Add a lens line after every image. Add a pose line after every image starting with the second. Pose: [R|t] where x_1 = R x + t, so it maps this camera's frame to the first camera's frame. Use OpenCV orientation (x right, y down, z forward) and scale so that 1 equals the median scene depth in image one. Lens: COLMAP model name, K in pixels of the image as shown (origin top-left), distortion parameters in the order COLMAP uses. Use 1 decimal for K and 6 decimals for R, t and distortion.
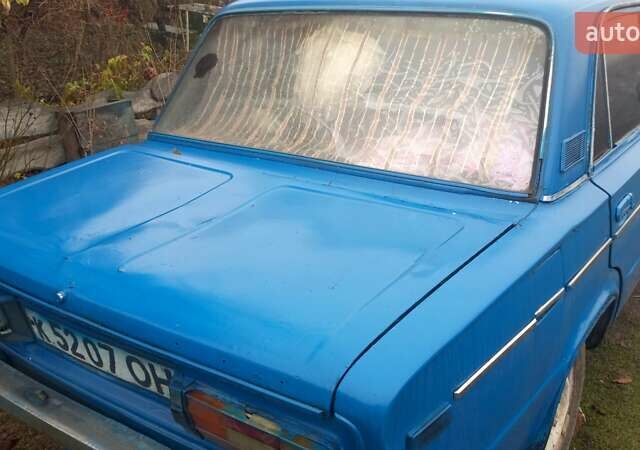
lens RADIAL K [[657.3, 0, 320.0], [0, 657.3, 225.0], [0, 0, 1]] dist [0.010028, 0.001209]
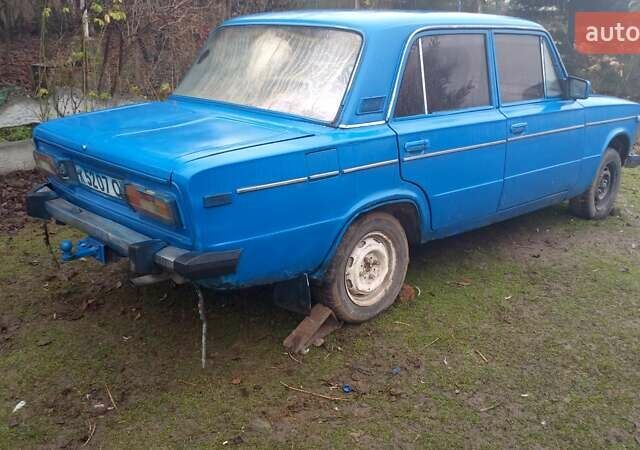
lens RADIAL K [[657.3, 0, 320.0], [0, 657.3, 225.0], [0, 0, 1]] dist [0.010028, 0.001209]
pose [[0.980690, 0.082386, -0.177367, 0.612109], [-0.090296, 0.995228, -0.036981, 0.298378], [0.173474, 0.052282, 0.983450, -0.773903]]
